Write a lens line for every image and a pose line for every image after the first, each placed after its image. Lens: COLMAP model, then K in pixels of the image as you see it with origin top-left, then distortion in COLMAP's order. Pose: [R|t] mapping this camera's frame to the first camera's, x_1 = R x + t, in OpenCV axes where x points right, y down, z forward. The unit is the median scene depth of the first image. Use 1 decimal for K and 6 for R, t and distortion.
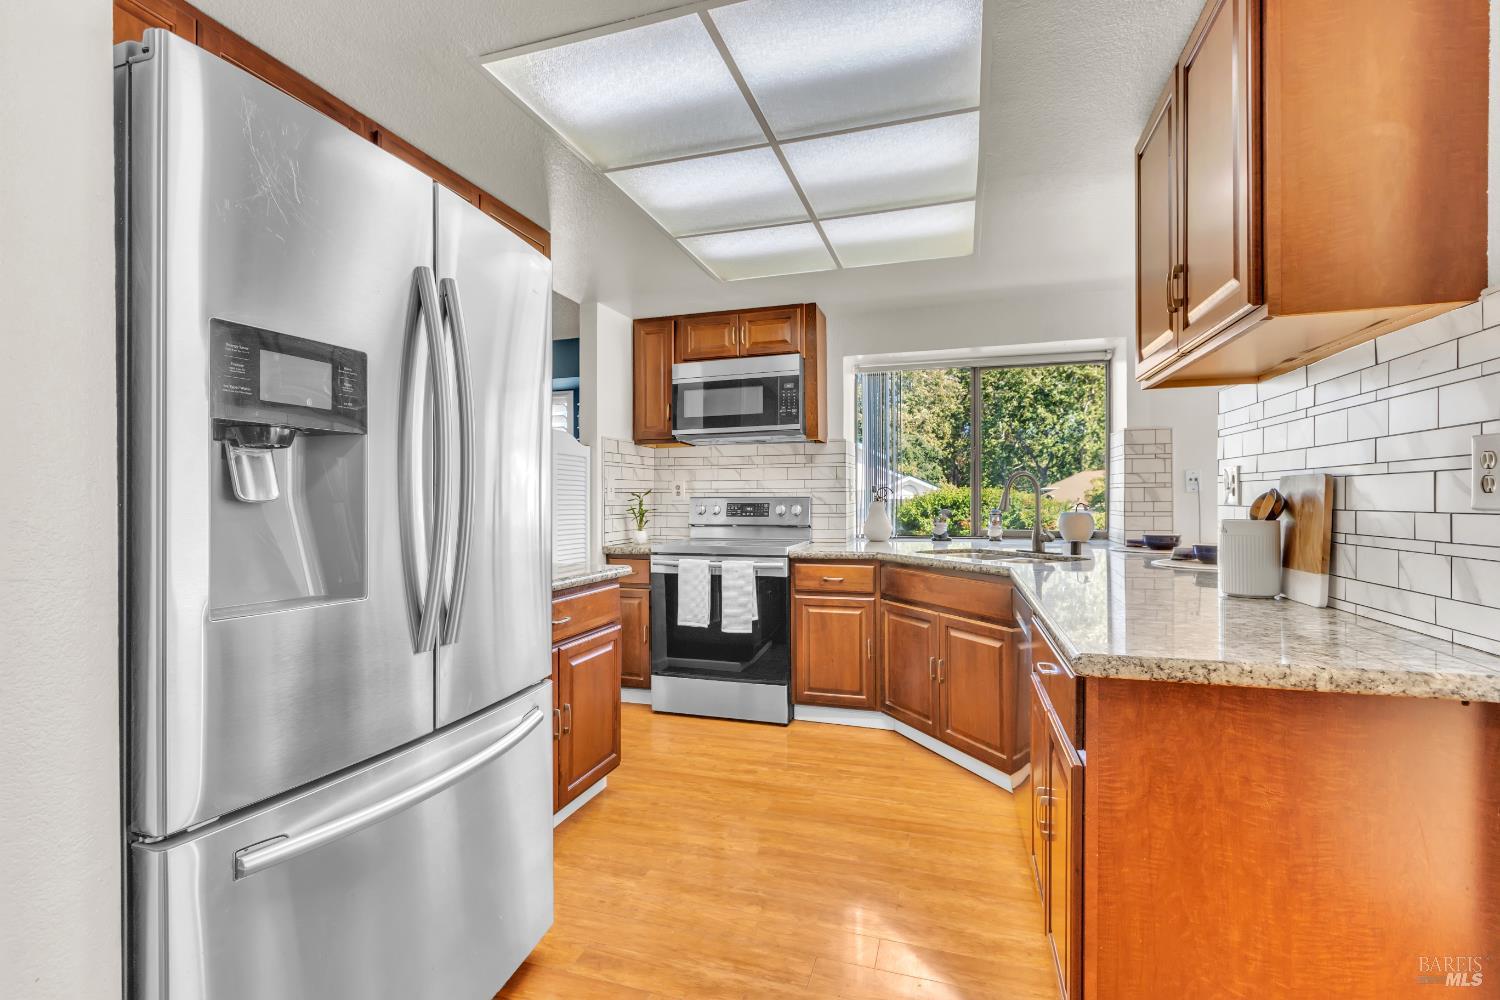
lens RADIAL K [[680.8, 0, 739.1], [0, 680.8, 505.9], [0, 0, 1]] dist [0.003470, -0.000081]
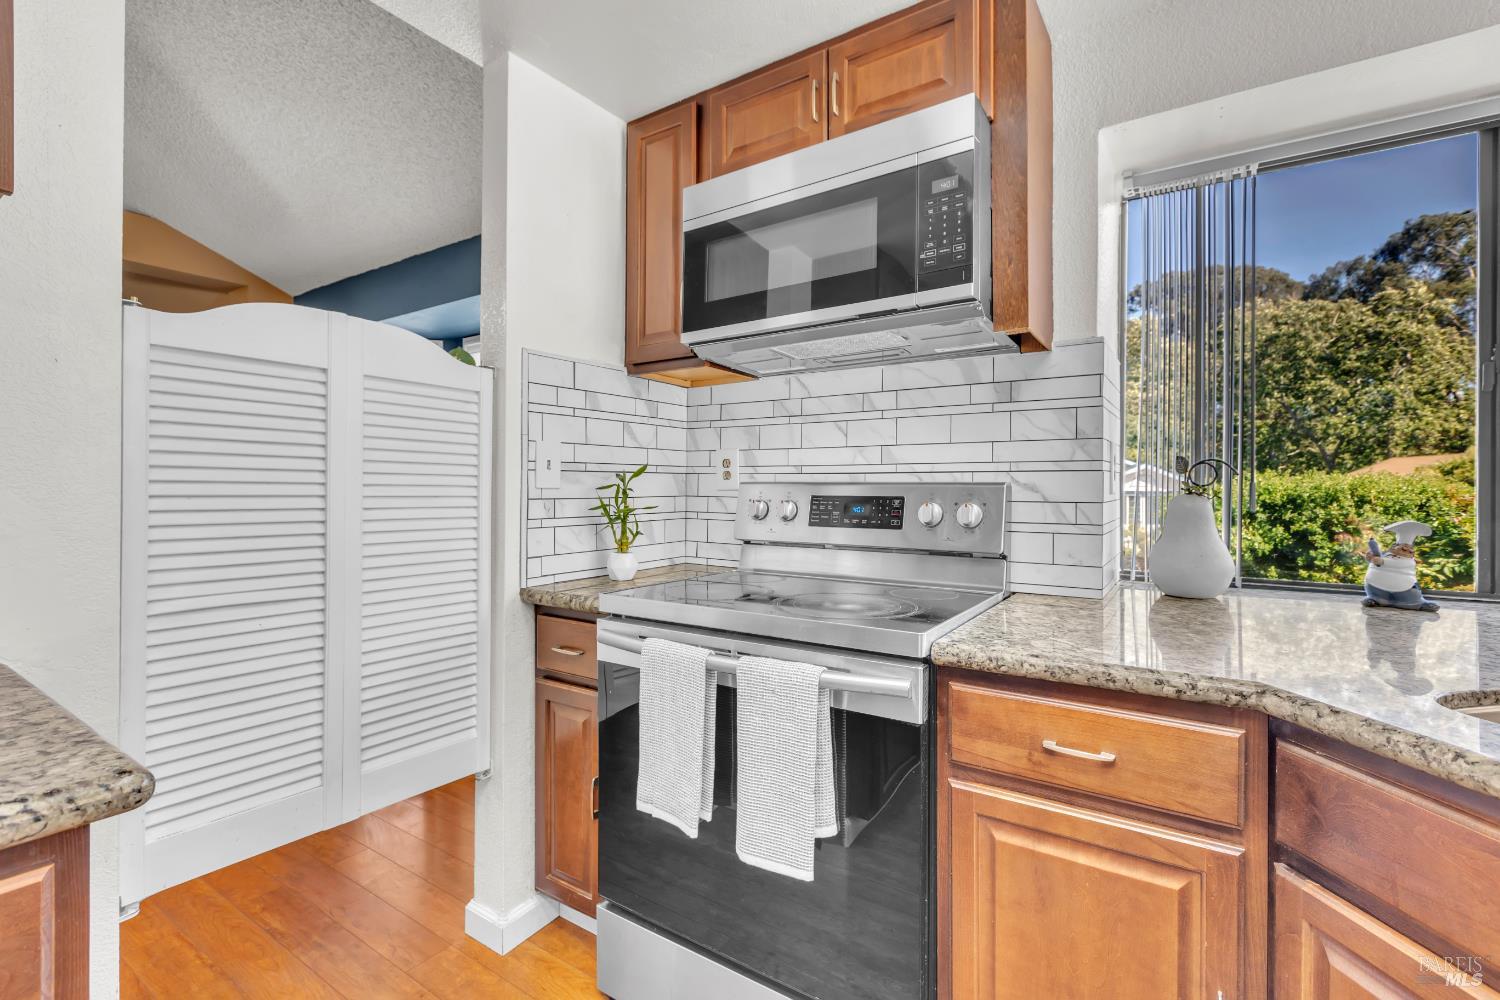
lens RADIAL K [[680.8, 0, 751.0], [0, 680.8, 487.6], [0, 0, 1]] dist [0.003470, -0.000081]
pose [[0.963645, 0.008447, -0.267051, 0.072154], [-0.011490, 0.999886, -0.009832, -0.005118], [0.266938, 0.012543, 0.963632, 0.615783]]
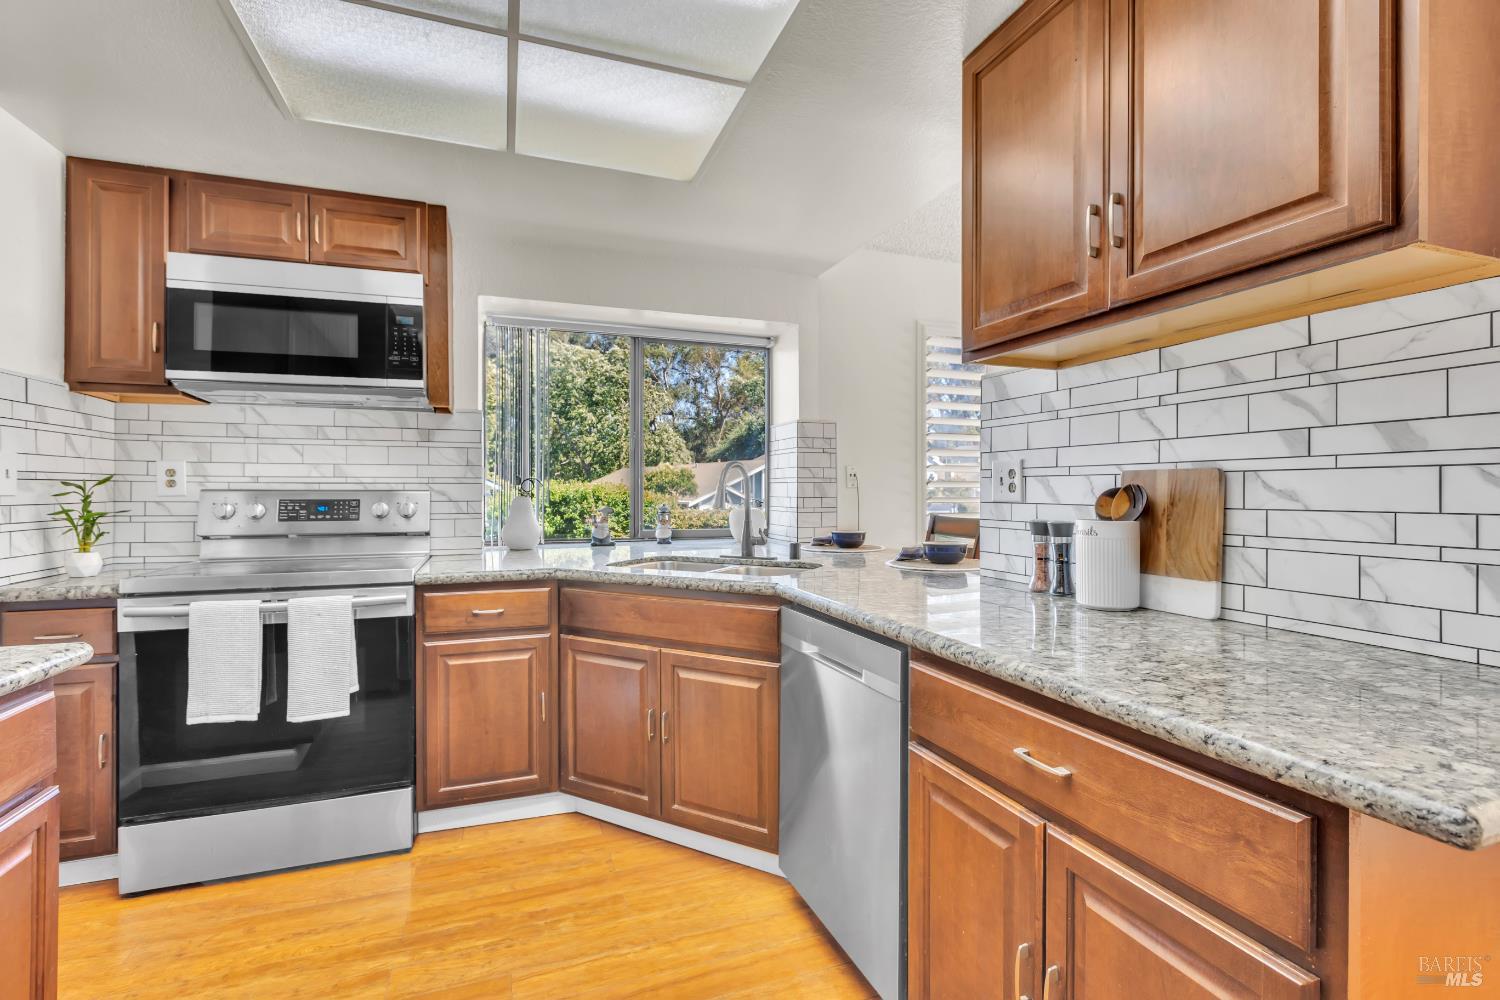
lens RADIAL K [[680.8, 0, 742.9], [0, 680.8, 493.3], [0, 0, 1]] dist [0.003470, -0.000081]
pose [[0.791409, 0.003366, 0.611278, -0.069982], [0.002762, 0.999955, -0.009083, -0.003241], [-0.611281, 0.008877, 0.791364, 0.284283]]
